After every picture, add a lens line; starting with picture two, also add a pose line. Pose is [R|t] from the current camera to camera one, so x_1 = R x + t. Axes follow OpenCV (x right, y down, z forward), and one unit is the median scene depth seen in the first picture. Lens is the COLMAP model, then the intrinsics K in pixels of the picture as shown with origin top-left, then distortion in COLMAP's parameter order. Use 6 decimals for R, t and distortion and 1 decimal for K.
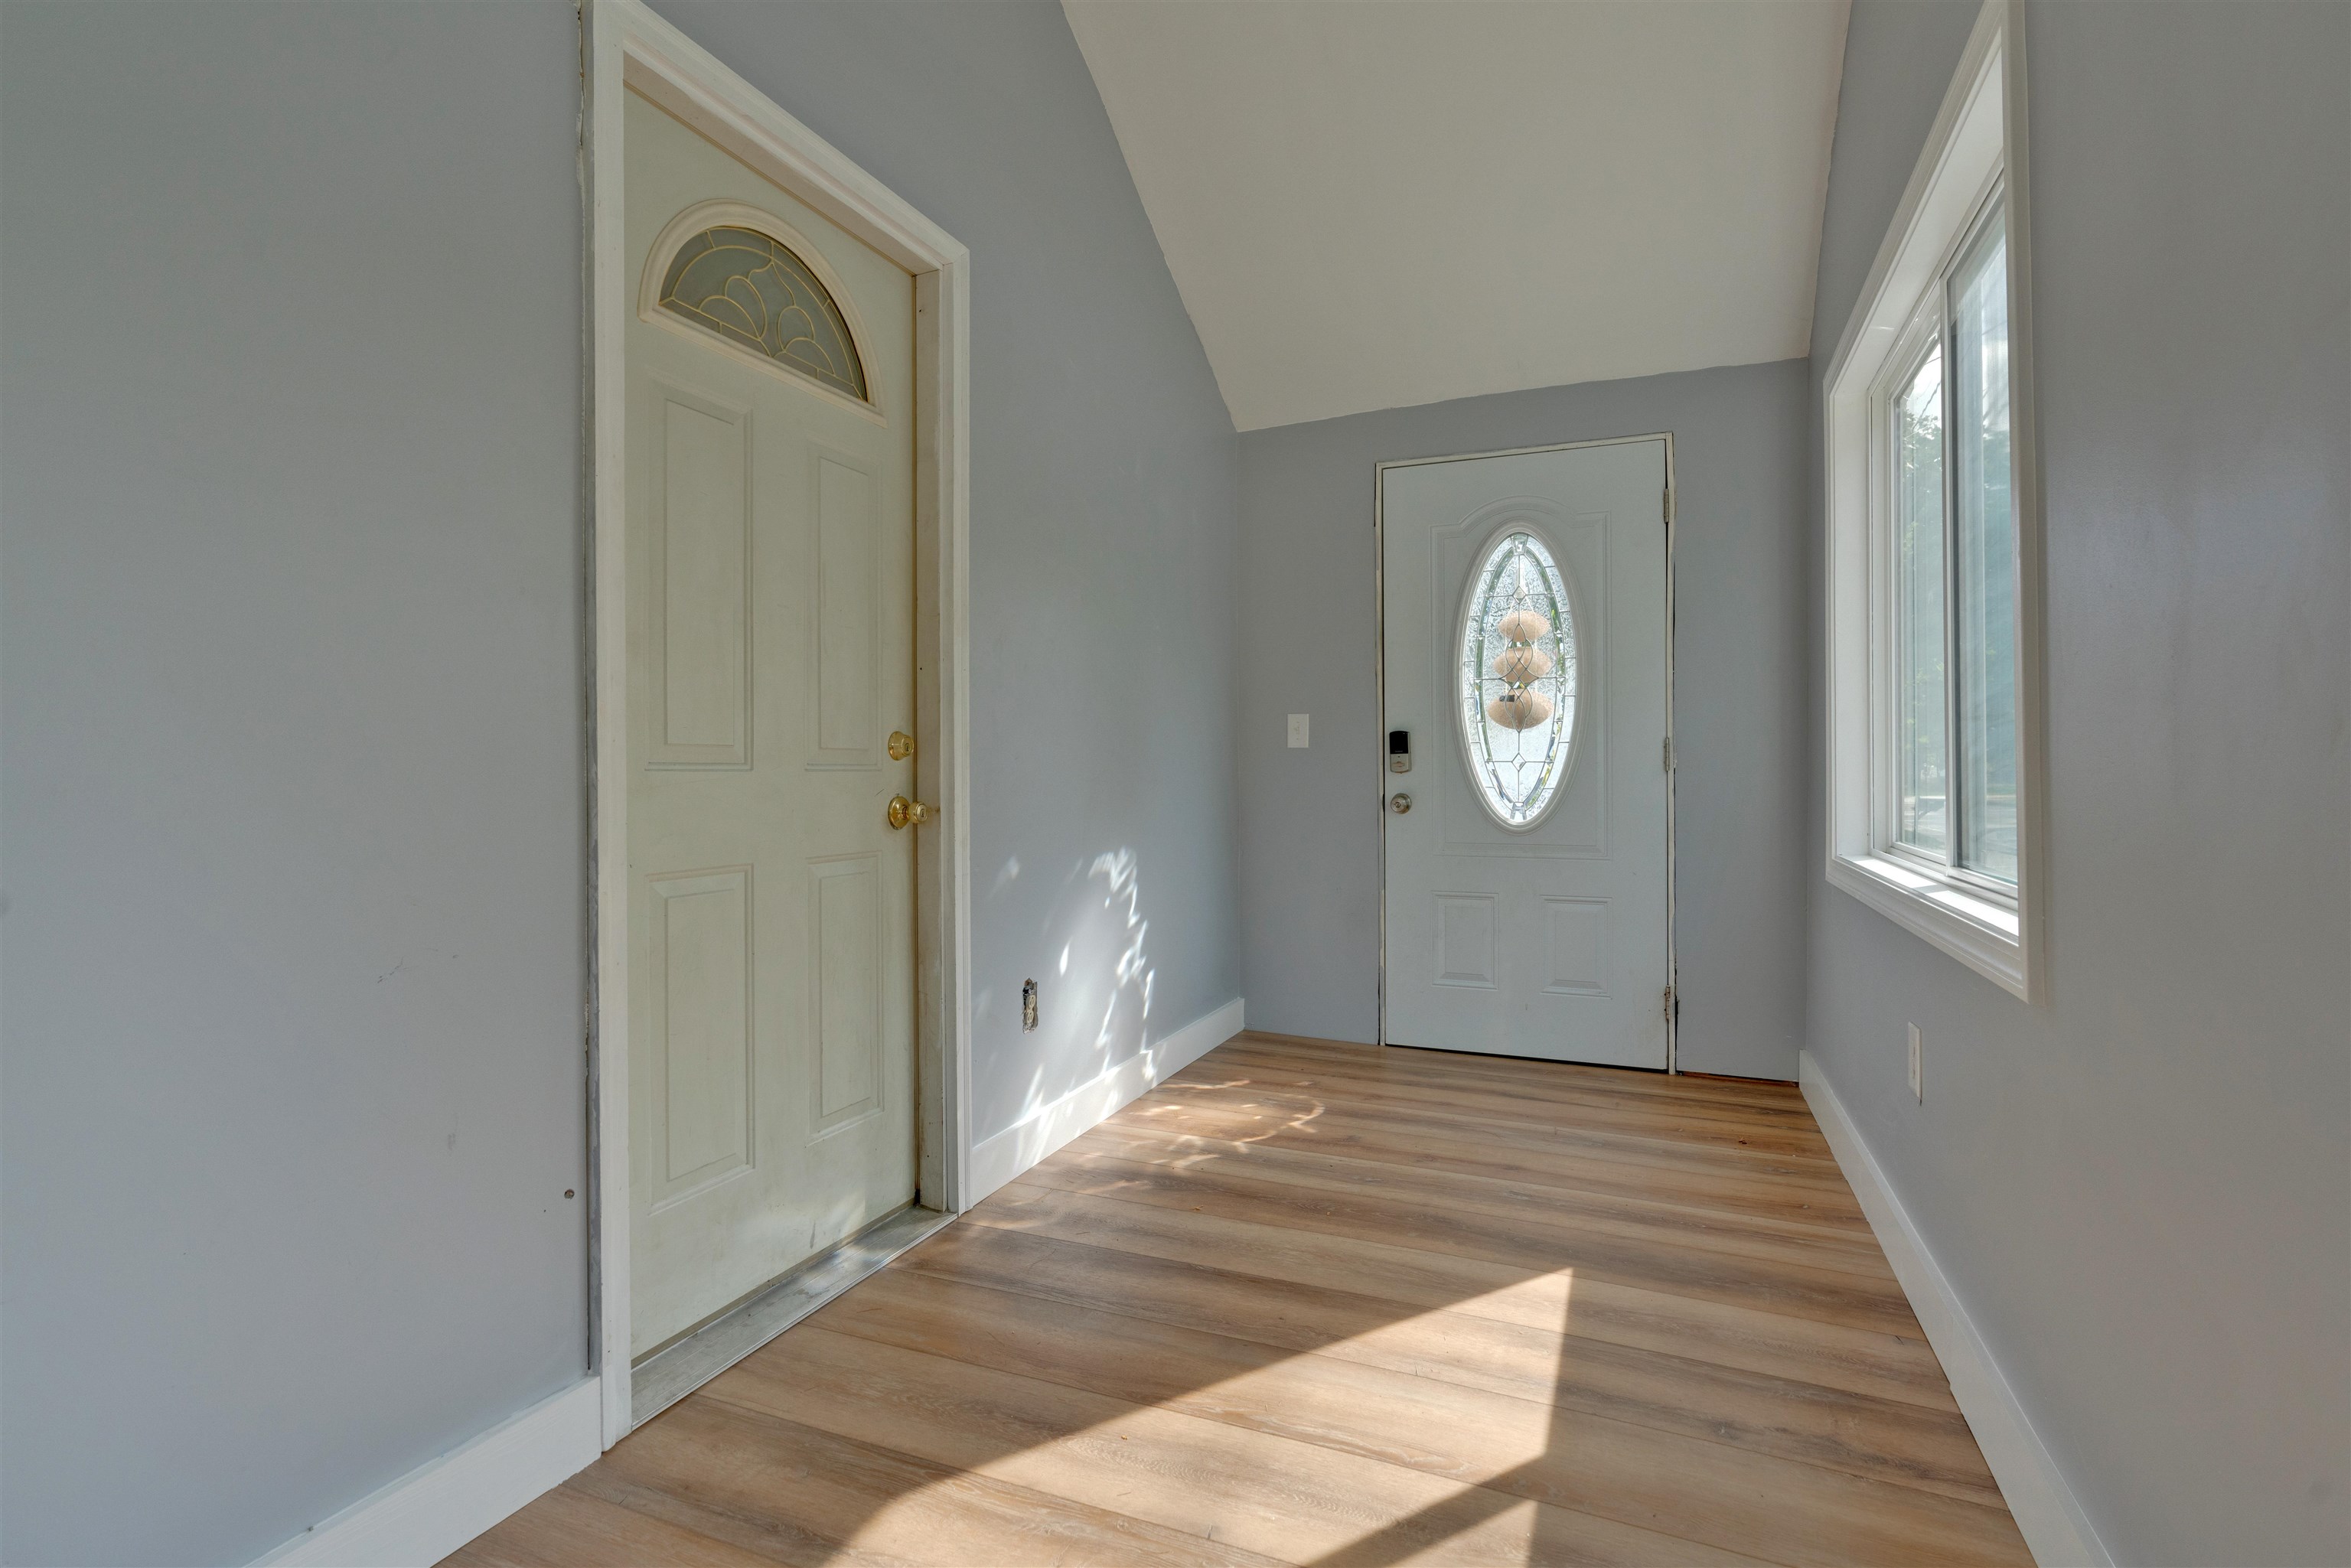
lens RADIAL K [[1066.8, 0, 1193.8], [0, 1066.8, 762.6], [0, 0, 1]] dist [-0.008026, 0.004545]
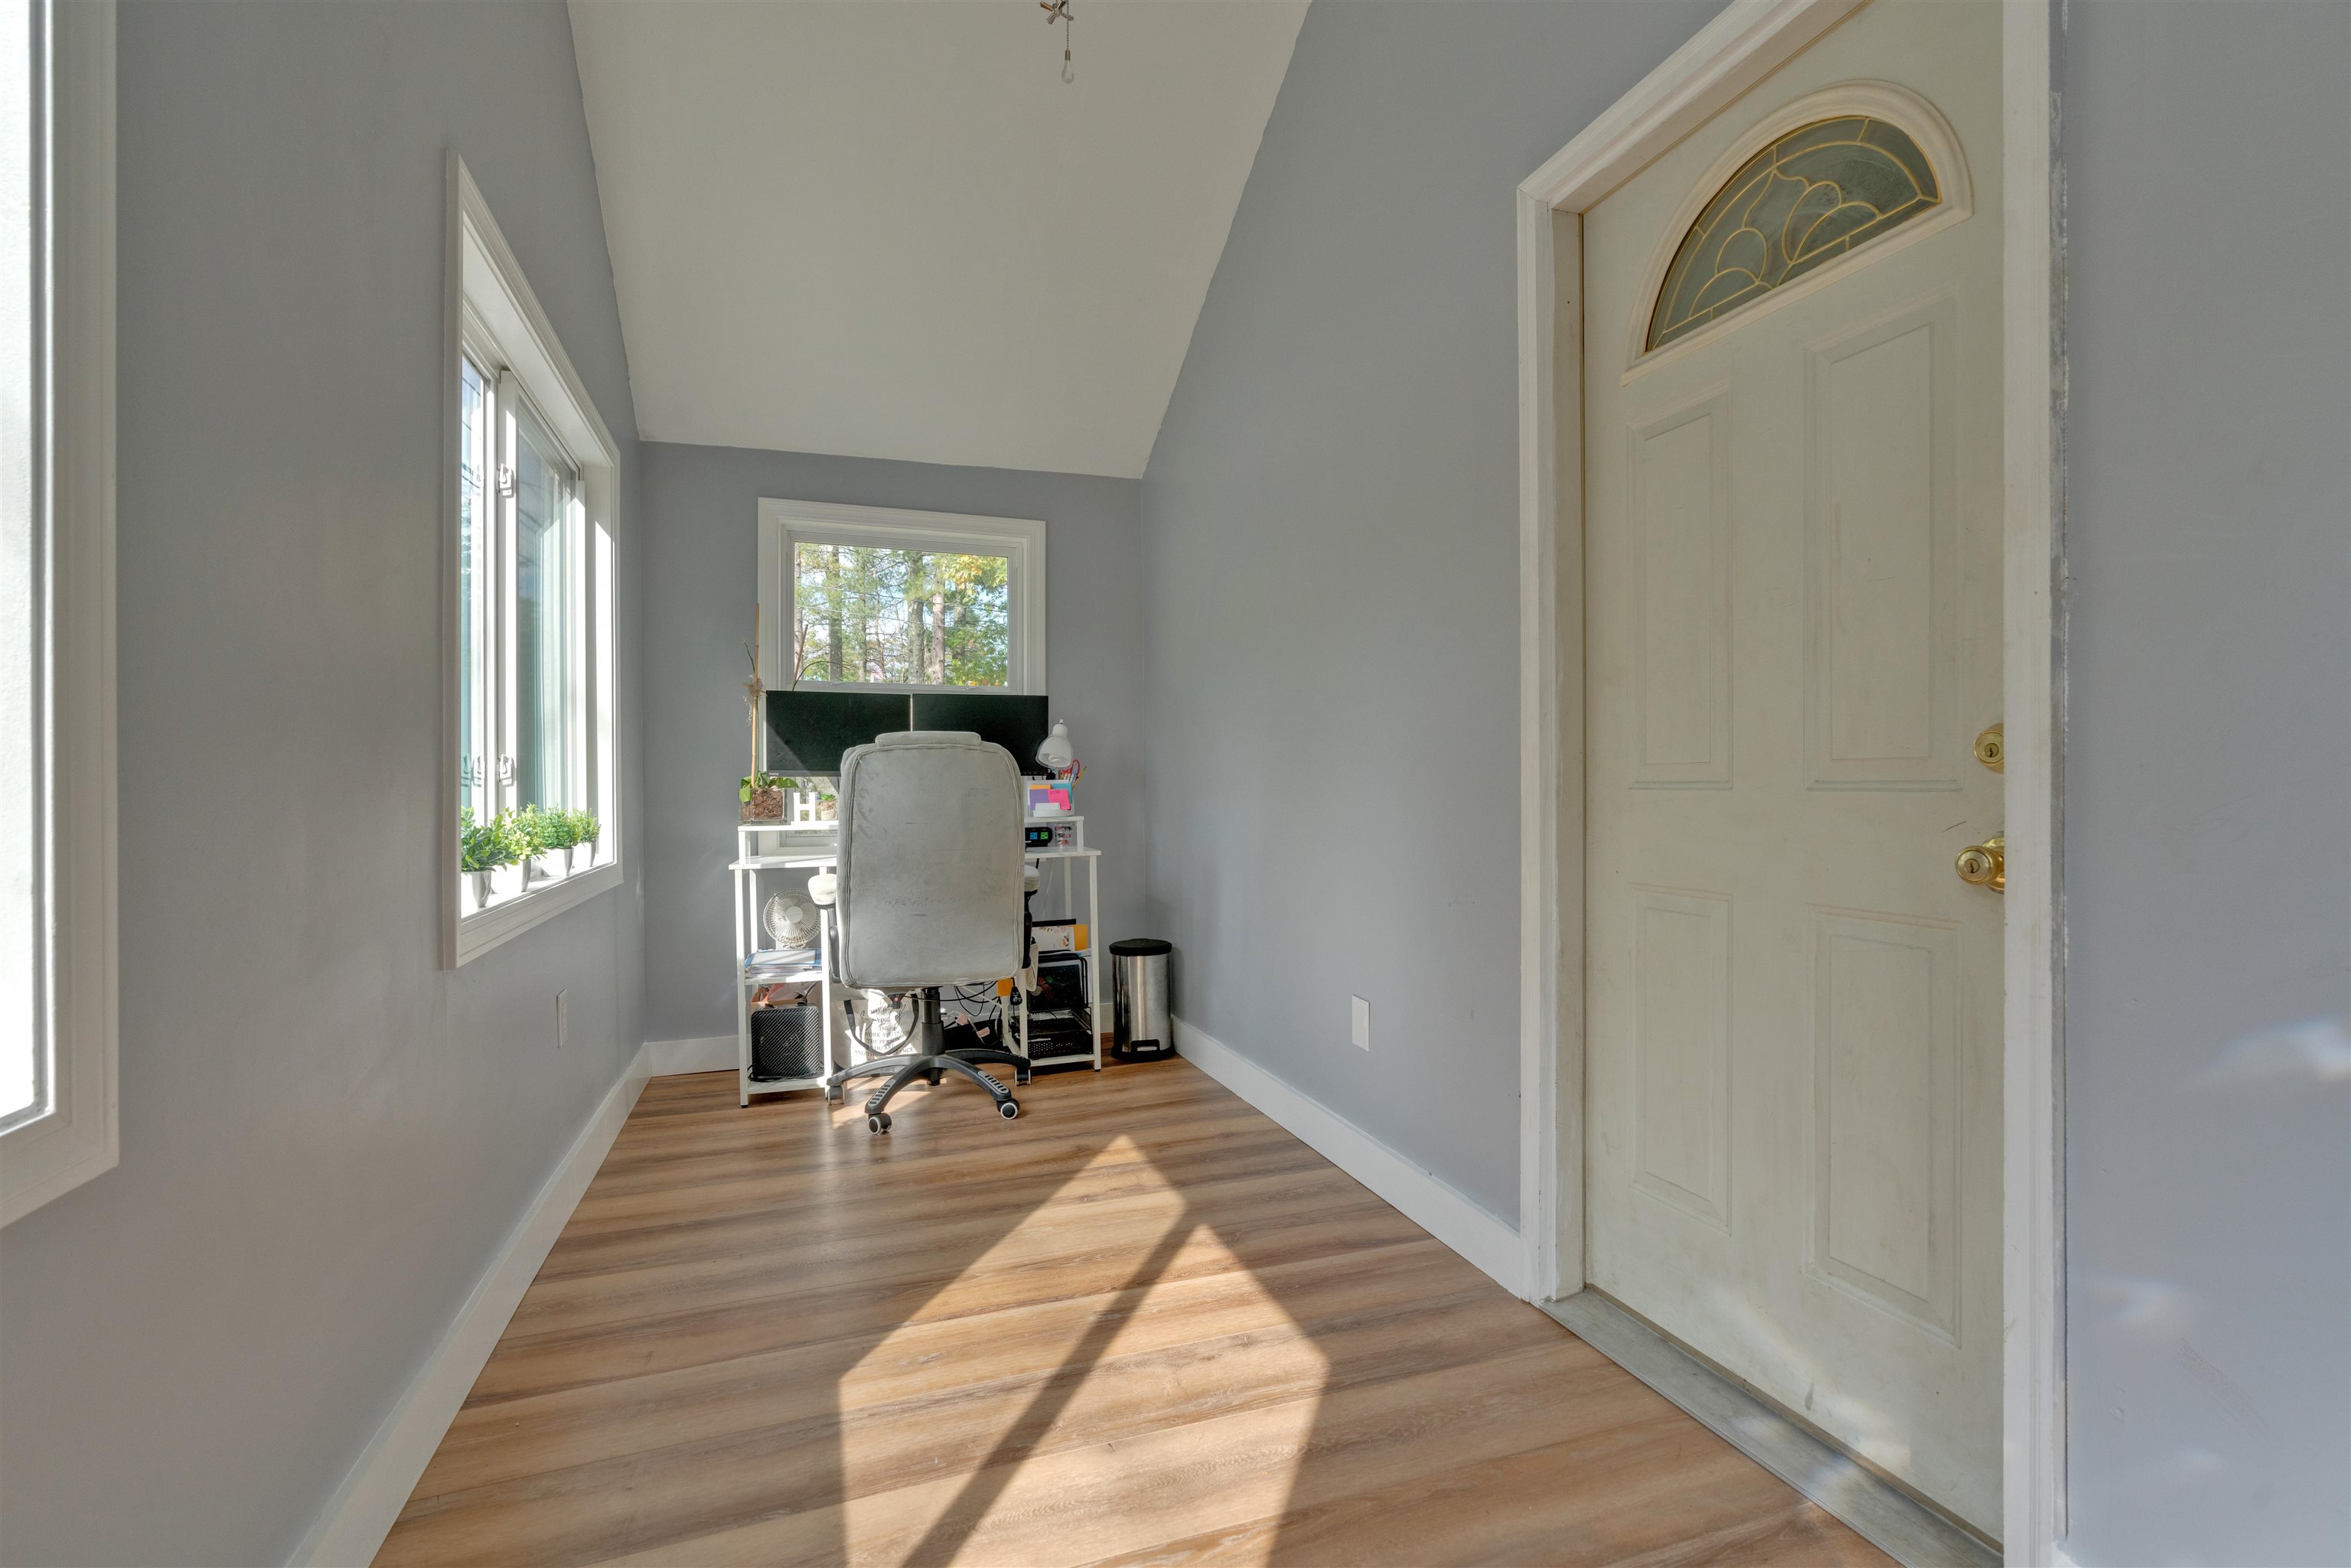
lens RADIAL K [[1066.8, 0, 1191.9], [0, 1066.8, 793.4], [0, 0, 1]] dist [-0.008026, 0.004545]
pose [[-0.729364, 0.011594, -0.684027, 0.565542], [0.009151, 0.999932, 0.007192, 0.000525], [0.684064, -0.001014, -0.729421, 1.461760]]
